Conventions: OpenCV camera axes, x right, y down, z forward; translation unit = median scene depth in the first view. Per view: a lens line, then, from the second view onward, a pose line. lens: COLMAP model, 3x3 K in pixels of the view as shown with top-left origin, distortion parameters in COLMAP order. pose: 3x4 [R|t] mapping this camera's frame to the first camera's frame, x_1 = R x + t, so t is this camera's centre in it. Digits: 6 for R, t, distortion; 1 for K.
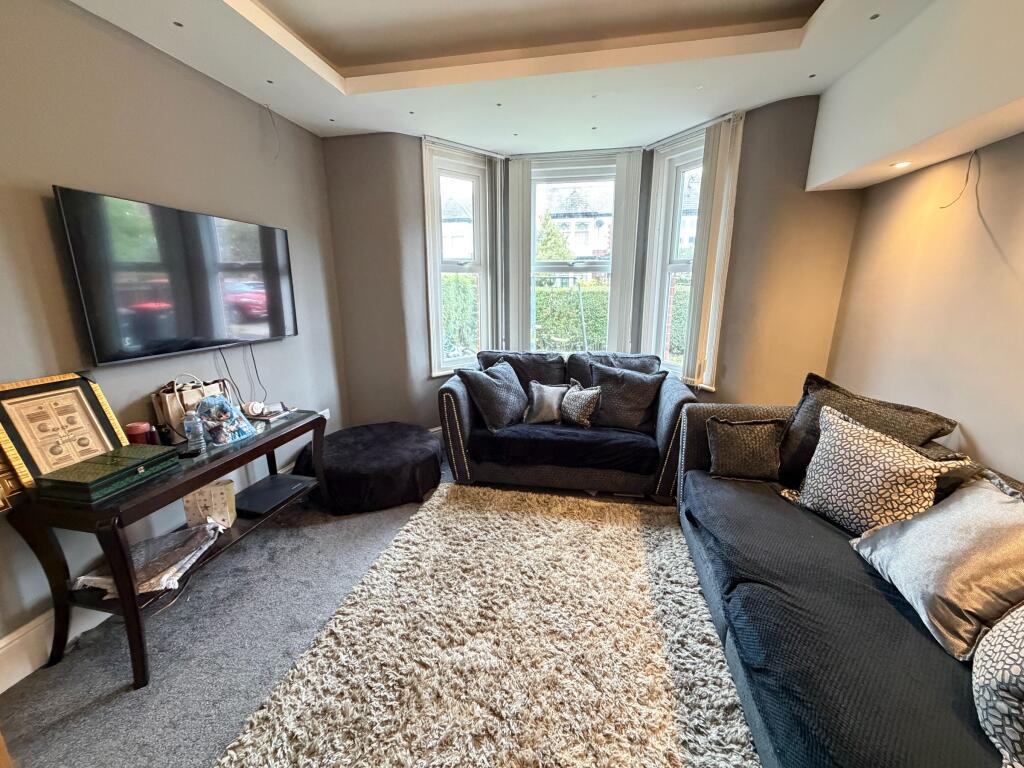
lens RADIAL K [[408.6, 0, 510.7], [0, 408.6, 383.6], [0, 0, 1]] dist [0.000074, 0.000401]
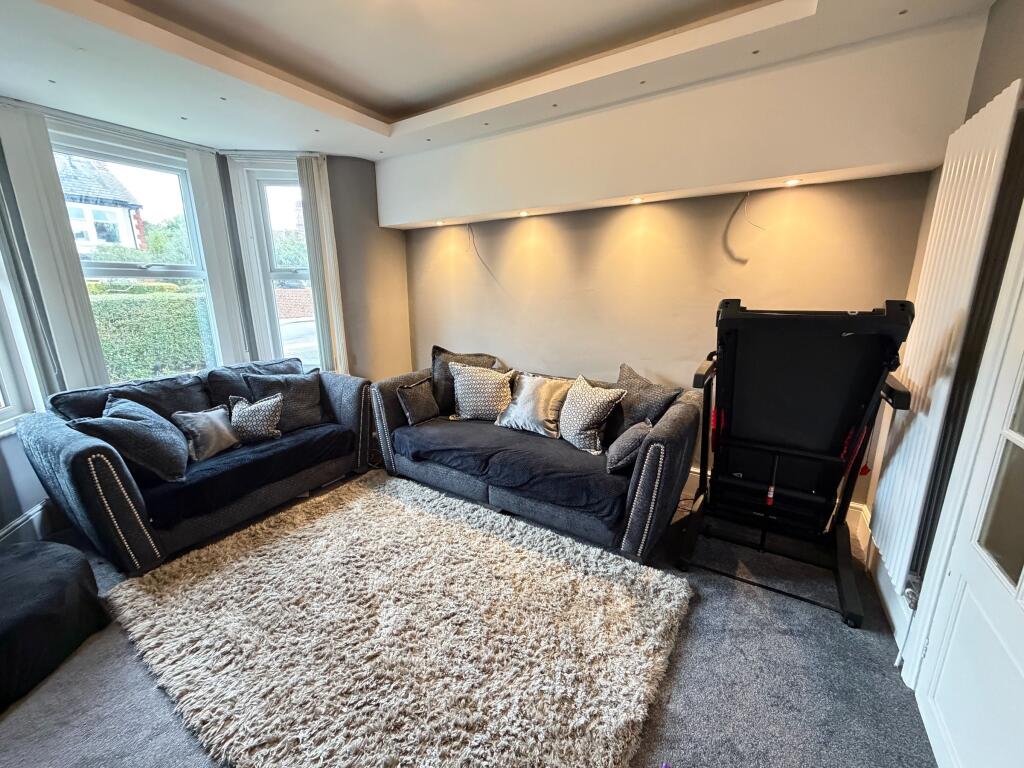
lens RADIAL K [[408.6, 0, 510.3], [0, 408.6, 383.8], [0, 0, 1]] dist [0.000074, 0.000401]
pose [[0.352919, -0.214977, 0.910622, -0.551309], [0.228266, 0.963622, 0.139023, -0.028252], [-0.907382, 0.158801, 0.389153, 0.105831]]
